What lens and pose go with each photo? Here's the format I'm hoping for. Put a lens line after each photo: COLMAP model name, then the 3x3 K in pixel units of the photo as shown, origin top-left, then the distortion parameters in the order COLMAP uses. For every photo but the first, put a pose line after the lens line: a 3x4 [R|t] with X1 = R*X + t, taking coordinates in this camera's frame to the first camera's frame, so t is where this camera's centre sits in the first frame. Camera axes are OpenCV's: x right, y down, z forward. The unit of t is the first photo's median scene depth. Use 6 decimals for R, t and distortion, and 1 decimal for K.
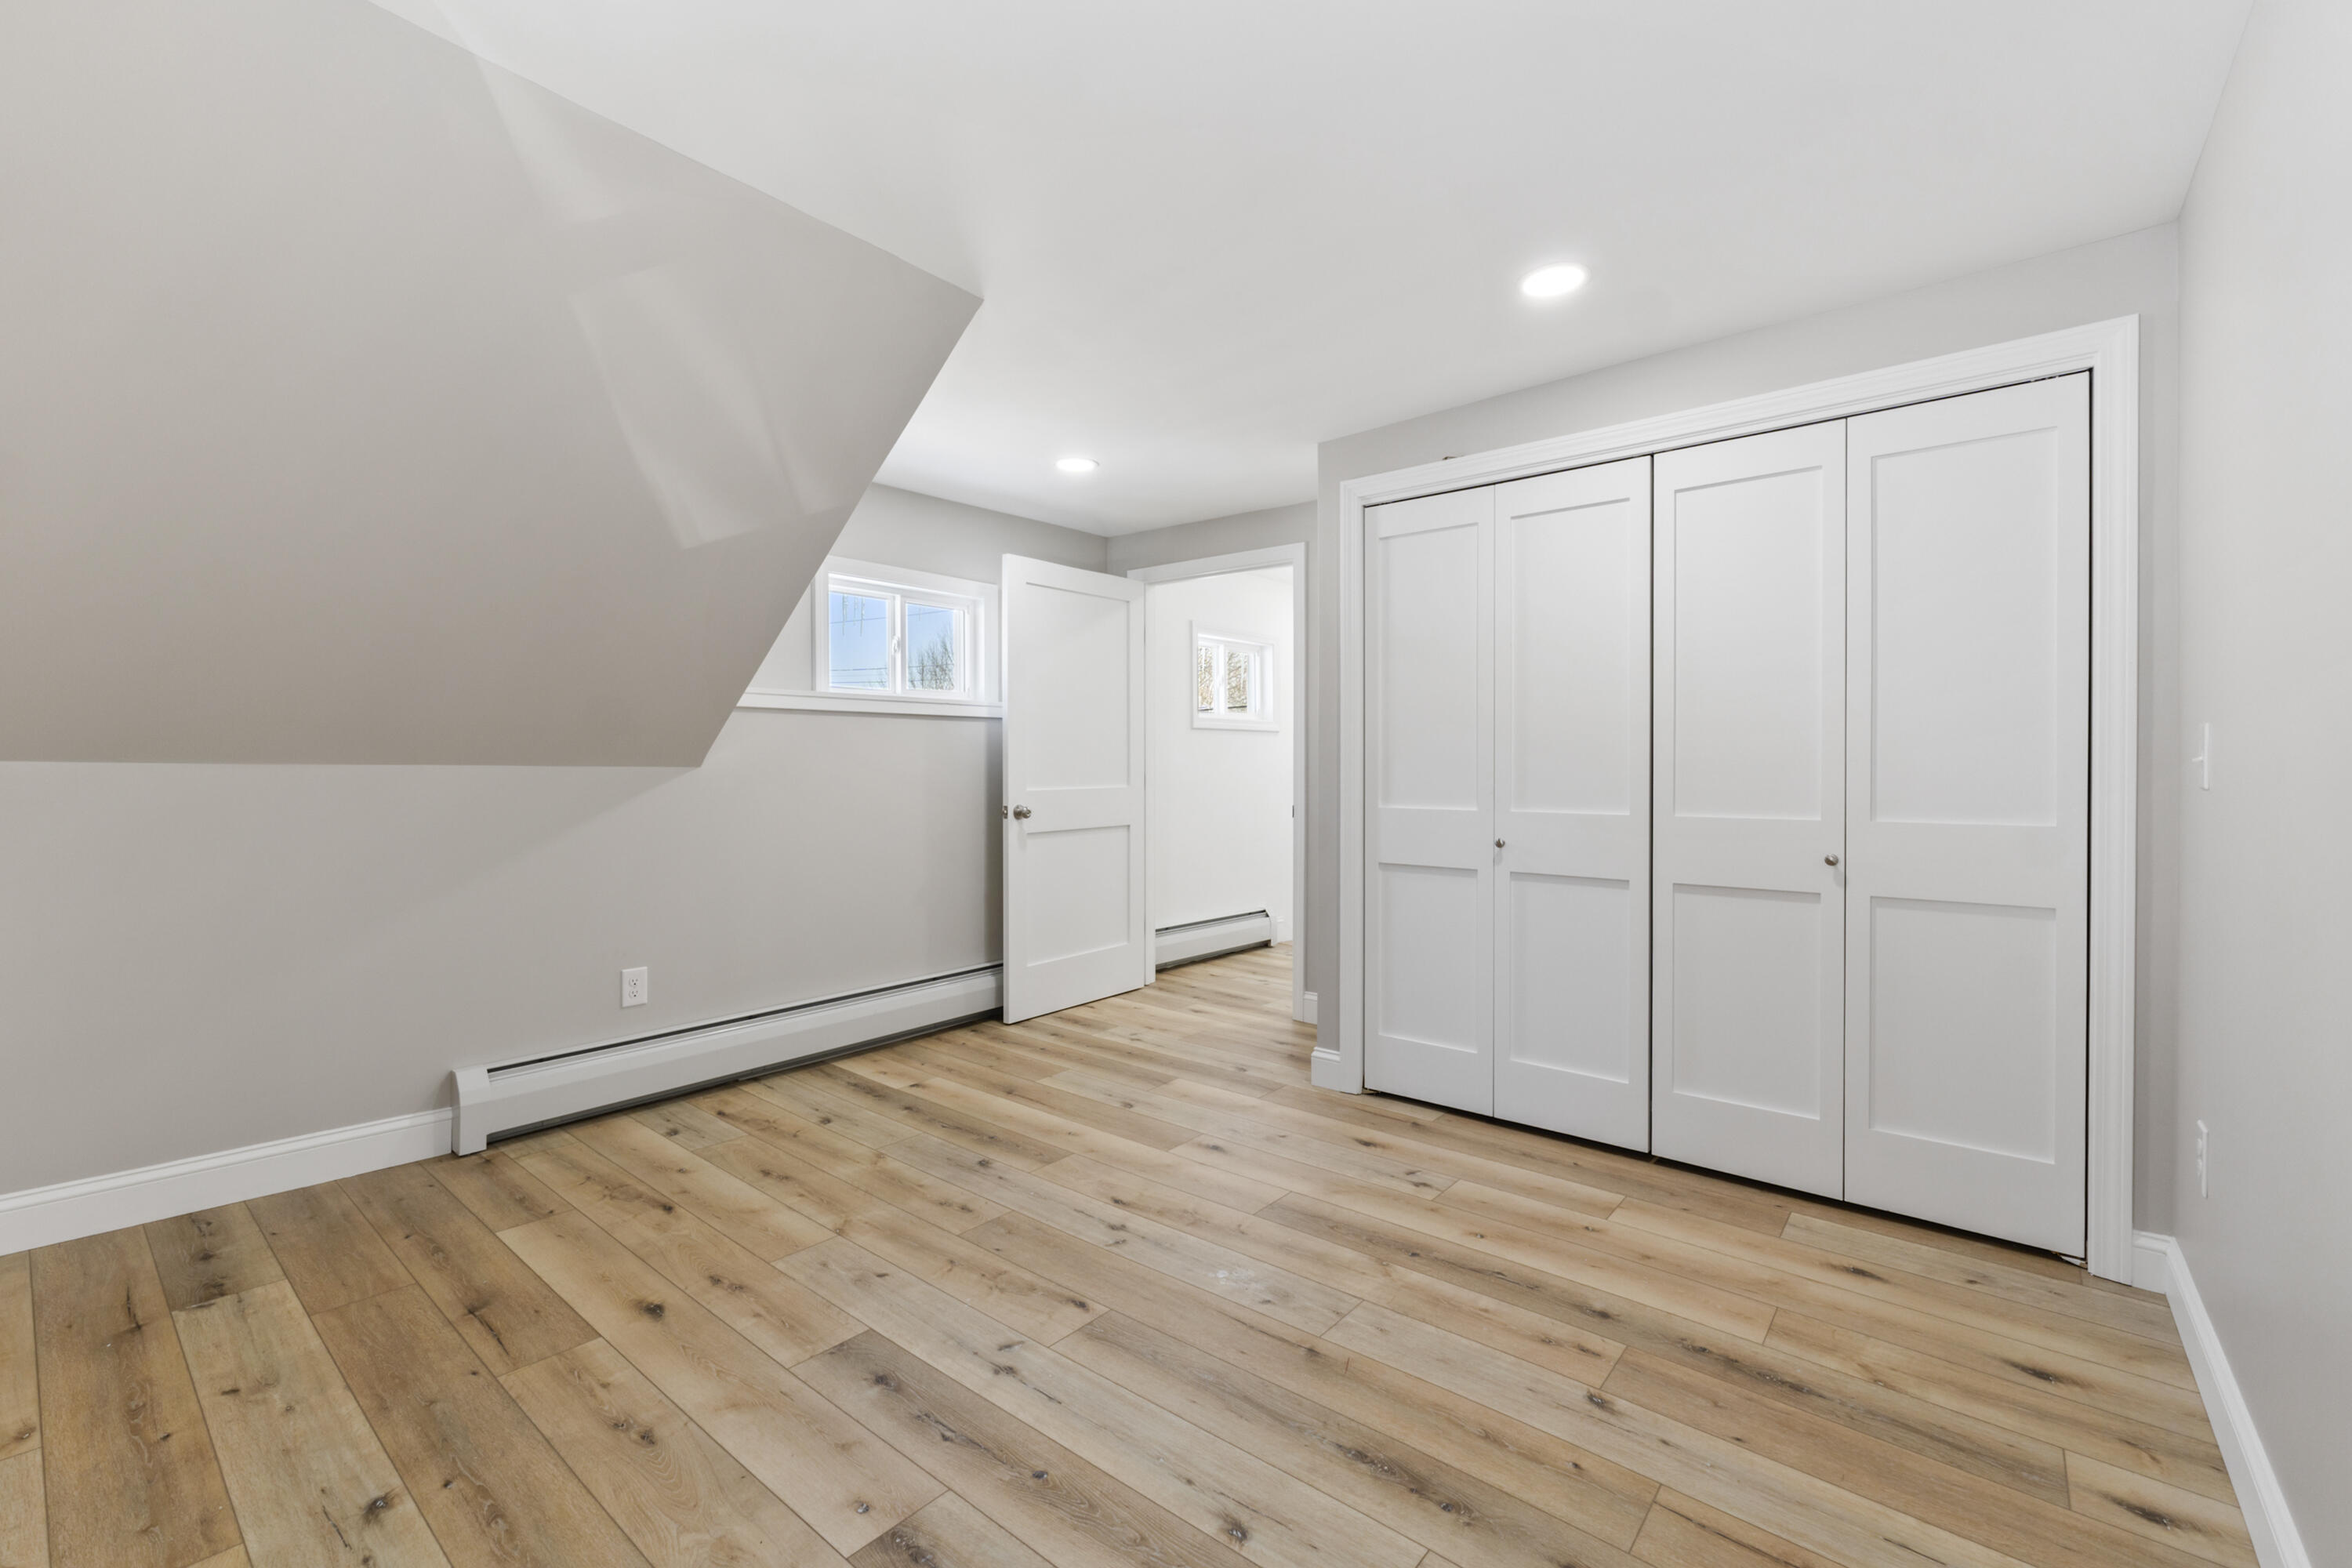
lens RADIAL K [[983.1, 0, 1164.6], [0, 983.1, 771.4], [0, 0, 1]] dist [-0.001042, -0.000426]
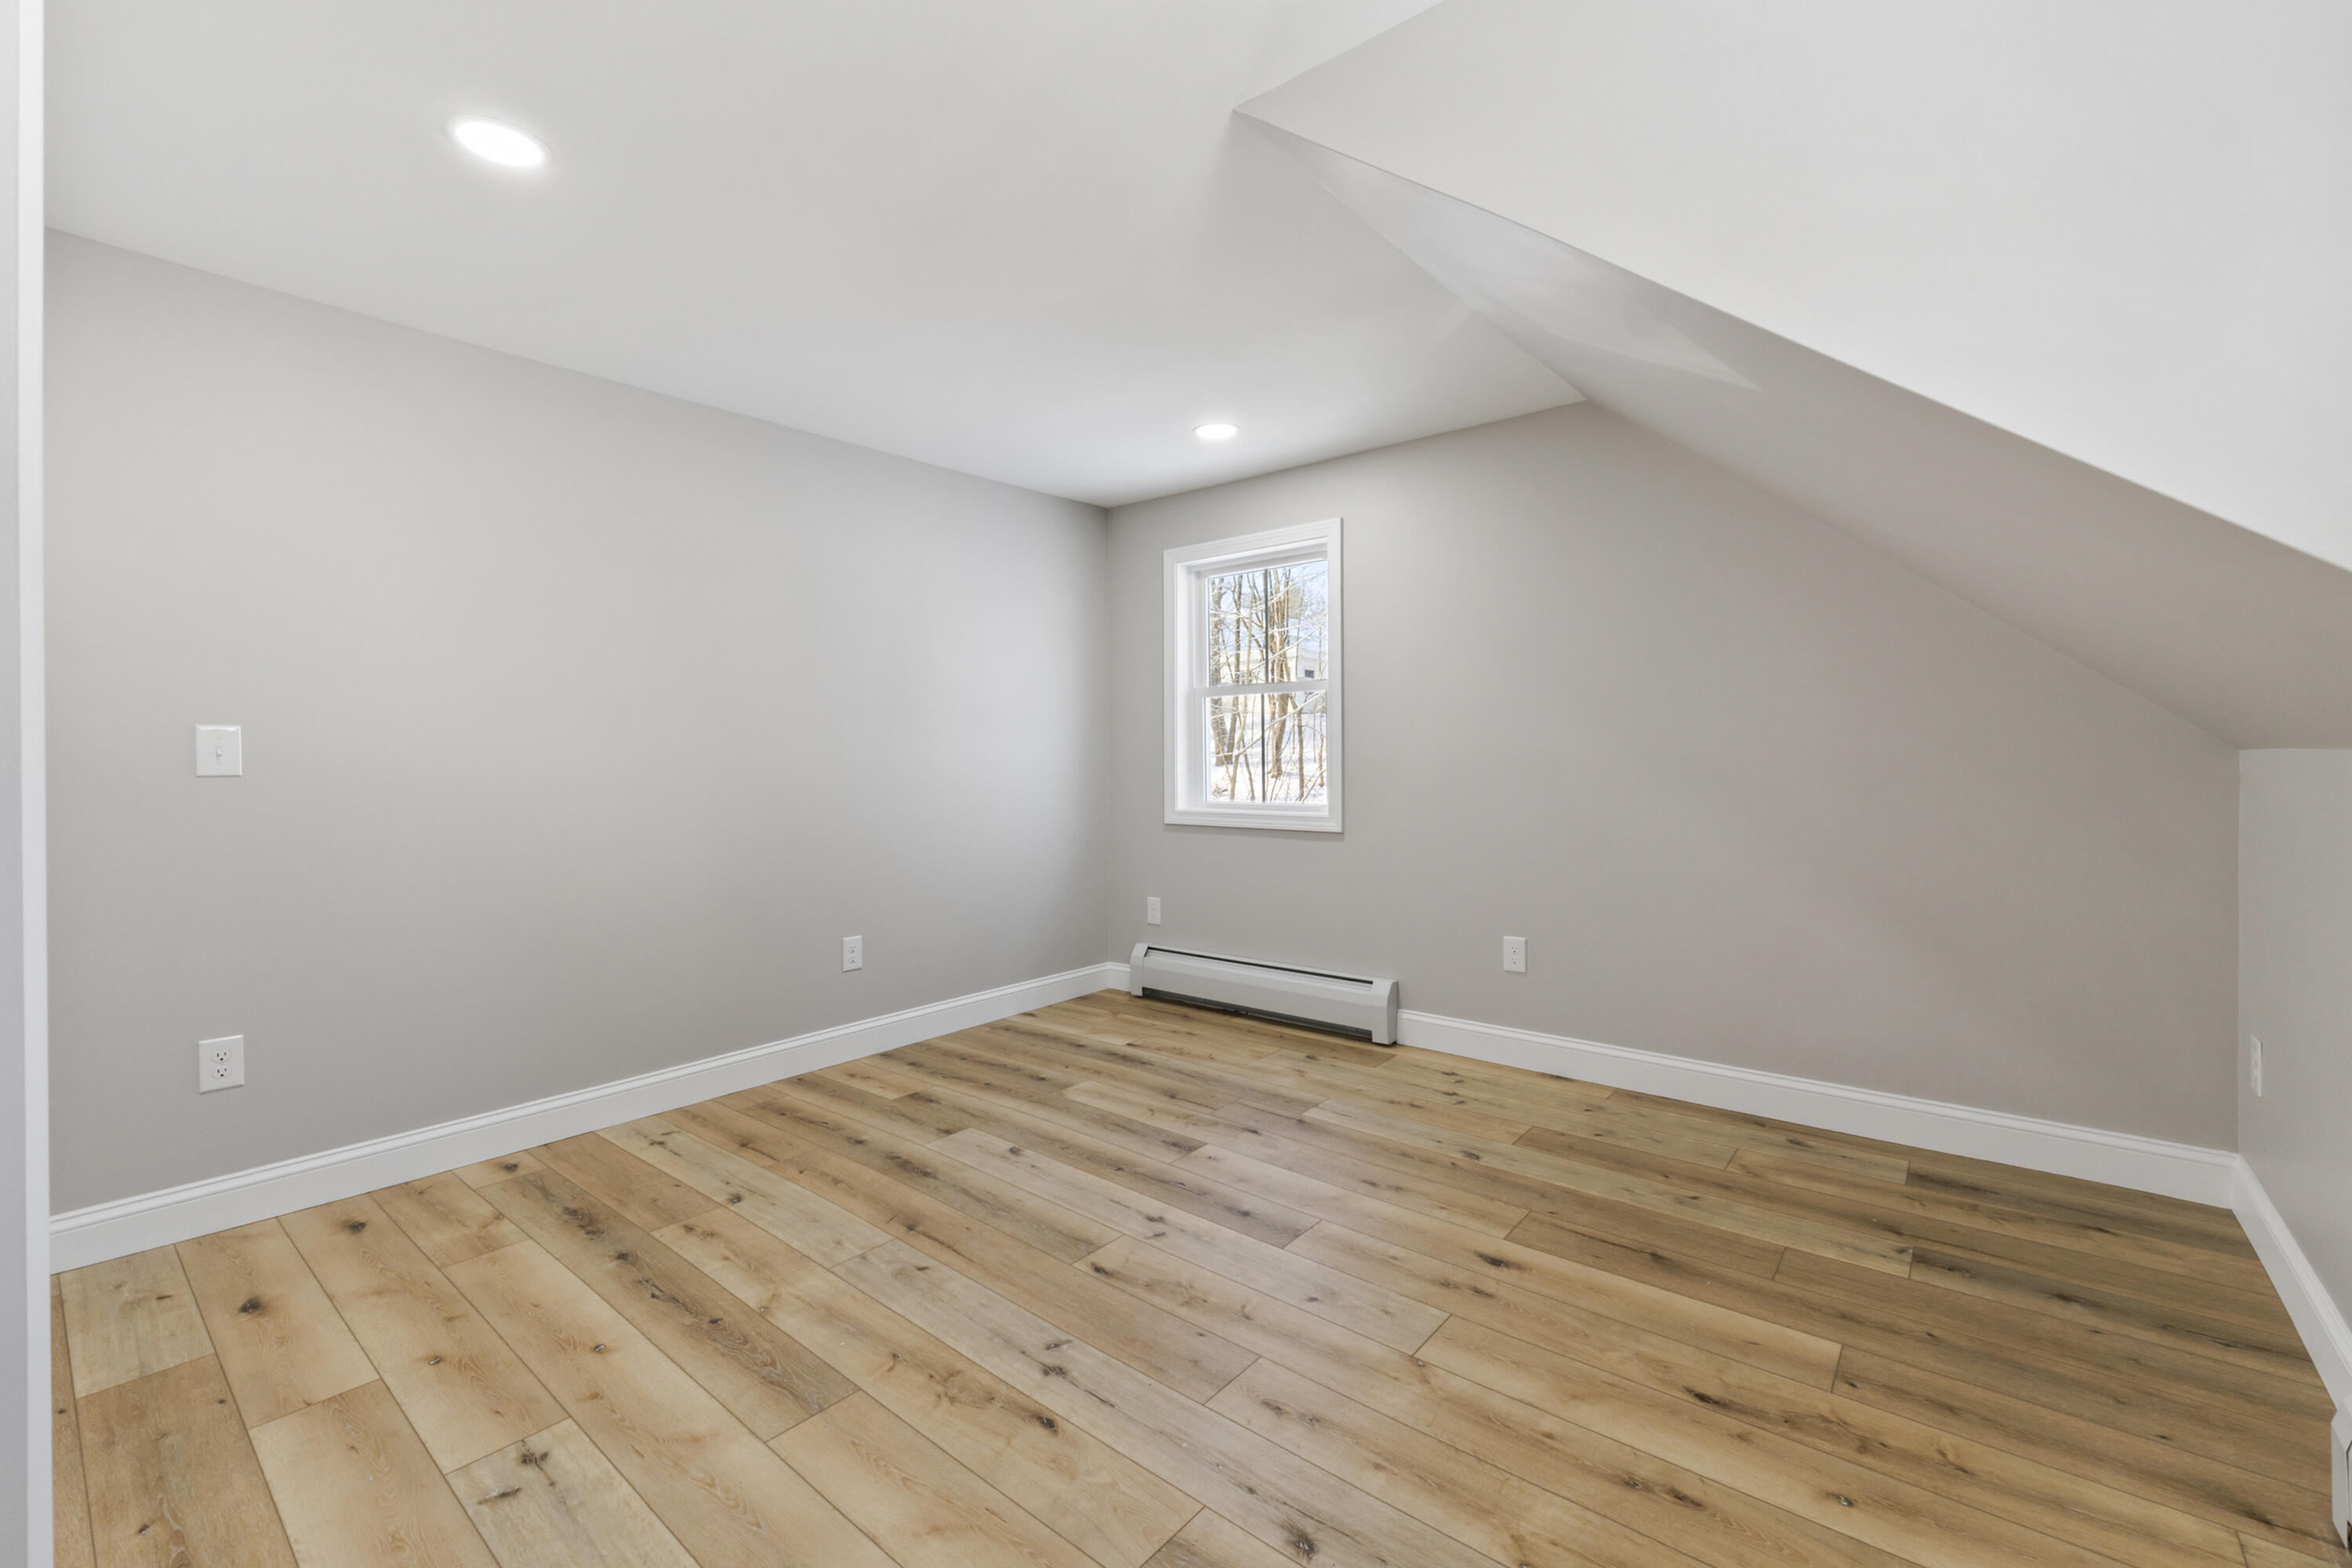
lens RADIAL K [[983.1, 0, 1164.6], [0, 983.1, 771.4], [0, 0, 1]] dist [-0.001042, -0.000426]
pose [[-0.999999, -0.000138, -0.001128, -0.150878], [-0.000154, 0.999906, 0.013684, -0.003982], [0.001126, 0.013684, -0.999906, 2.000519]]
